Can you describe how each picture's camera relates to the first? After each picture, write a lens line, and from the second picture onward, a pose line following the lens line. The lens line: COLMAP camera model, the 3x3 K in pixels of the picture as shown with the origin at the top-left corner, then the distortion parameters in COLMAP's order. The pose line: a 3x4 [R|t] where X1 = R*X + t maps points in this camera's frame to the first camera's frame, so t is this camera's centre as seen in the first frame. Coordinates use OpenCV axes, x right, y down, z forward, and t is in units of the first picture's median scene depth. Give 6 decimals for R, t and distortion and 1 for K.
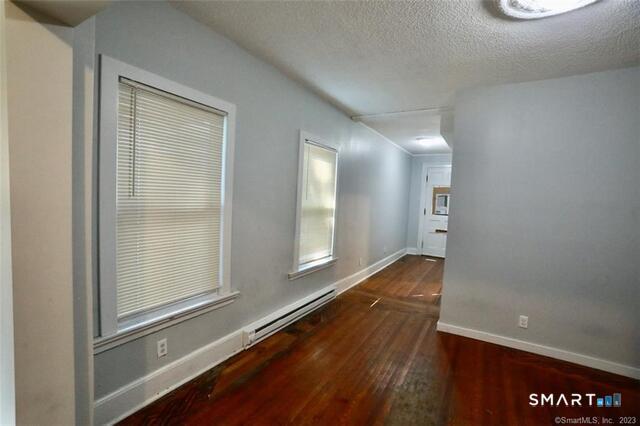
lens RADIAL K [[292.1, 0, 313.0], [0, 292.1, 211.2], [0, 0, 1]] dist [-0.072447, 0.028790]
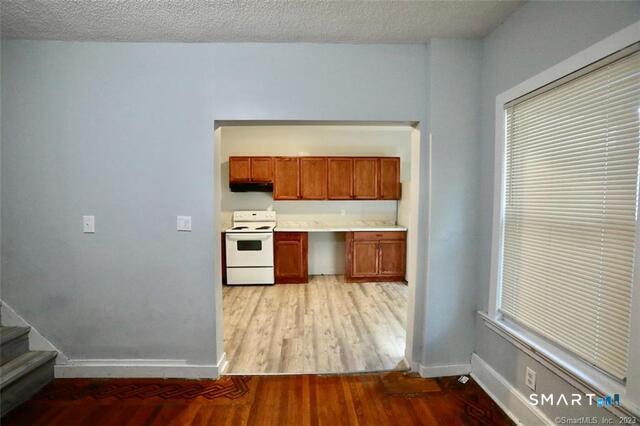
lens RADIAL K [[292.1, 0, 313.0], [0, 292.1, 211.2], [0, 0, 1]] dist [-0.072447, 0.028790]
pose [[-0.833432, -0.018624, -0.552309, 0.524985], [-0.066286, 0.995585, 0.066454, -0.048197], [0.548633, 0.091995, -0.830987, 1.315511]]
